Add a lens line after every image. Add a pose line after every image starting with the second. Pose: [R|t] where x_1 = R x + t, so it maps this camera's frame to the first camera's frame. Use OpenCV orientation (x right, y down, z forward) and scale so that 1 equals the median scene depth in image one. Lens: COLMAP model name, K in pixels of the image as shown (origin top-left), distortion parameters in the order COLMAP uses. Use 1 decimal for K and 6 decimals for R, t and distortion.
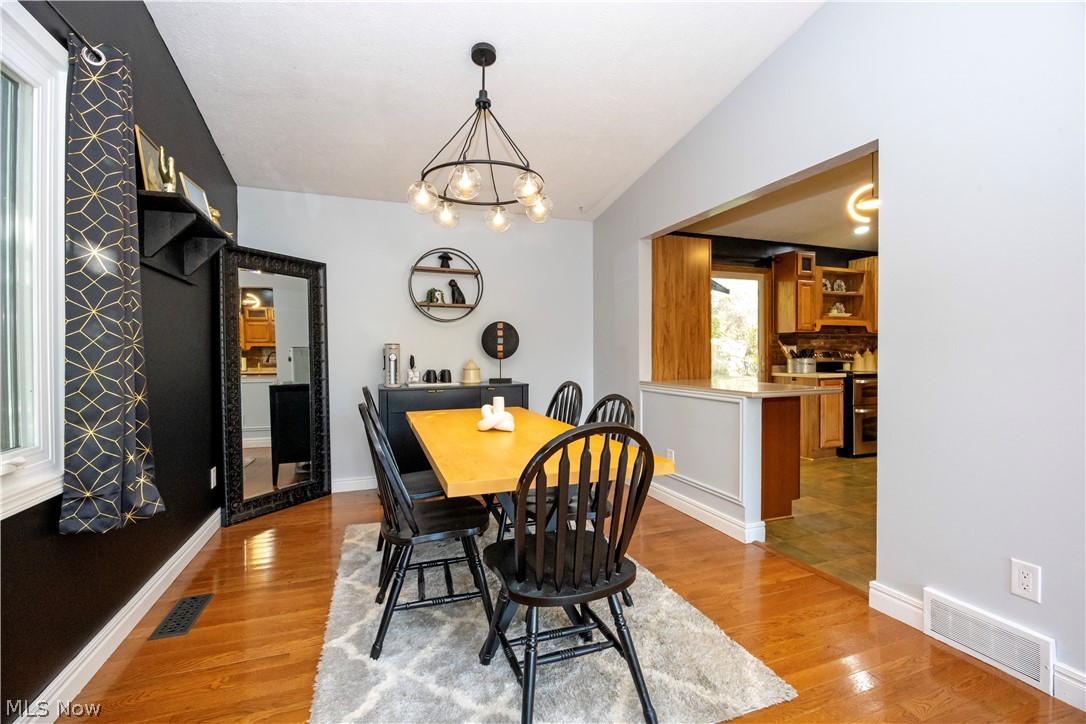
lens RADIAL K [[477.3, 0, 544.9], [0, 477.3, 361.2], [0, 0, 1]] dist [-0.013694, 0.001263]
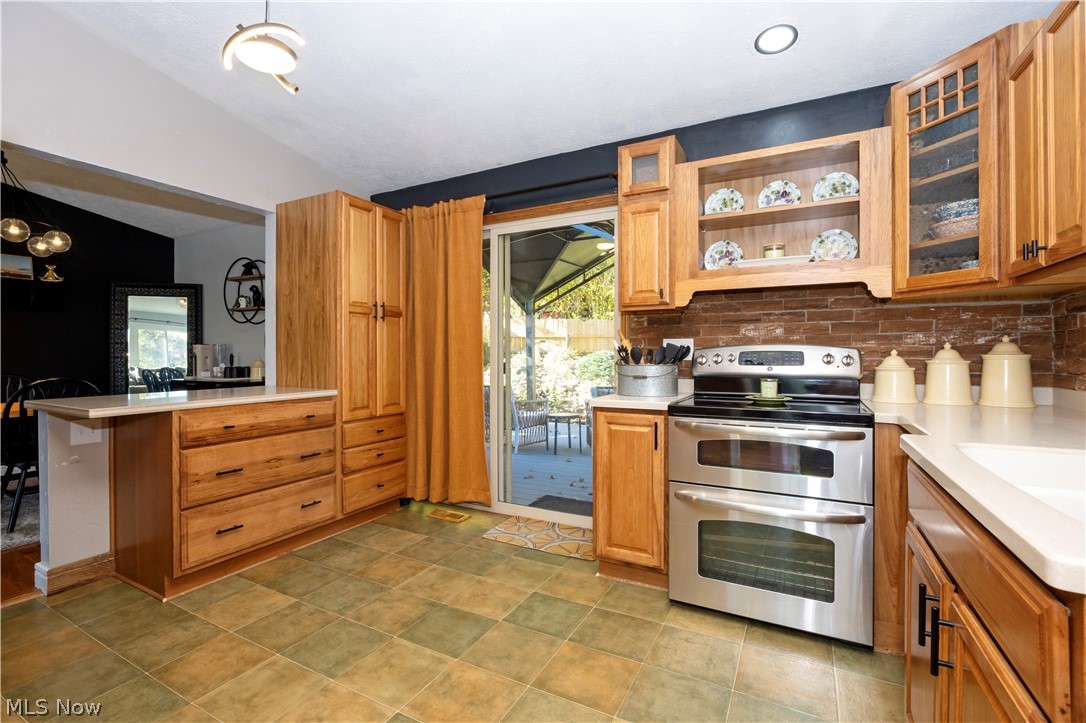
lens RADIAL K [[477.3, 0, 540.4], [0, 477.3, 354.8], [0, 0, 1]] dist [-0.013694, 0.001263]
pose [[0.664885, 0.008977, -0.746892, 1.098580], [-0.011656, 0.999931, 0.001643, -0.019589], [0.746855, 0.007613, 0.664944, 0.783127]]
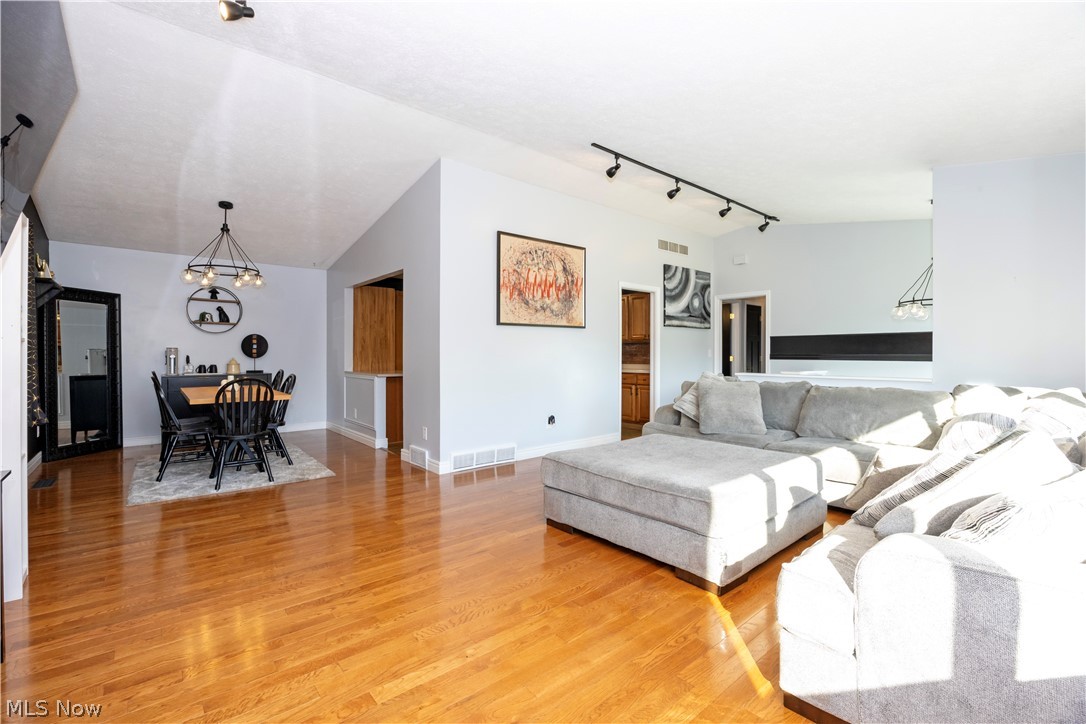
lens RADIAL K [[477.3, 0, 539.6], [0, 477.3, 357.4], [0, 0, 1]] dist [-0.013694, 0.001263]
pose [[0.943343, 0.005123, 0.331780, 0.282027], [-0.001506, 0.999937, -0.011157, 0.009704], [-0.331816, 0.010026, 0.943291, -0.809496]]
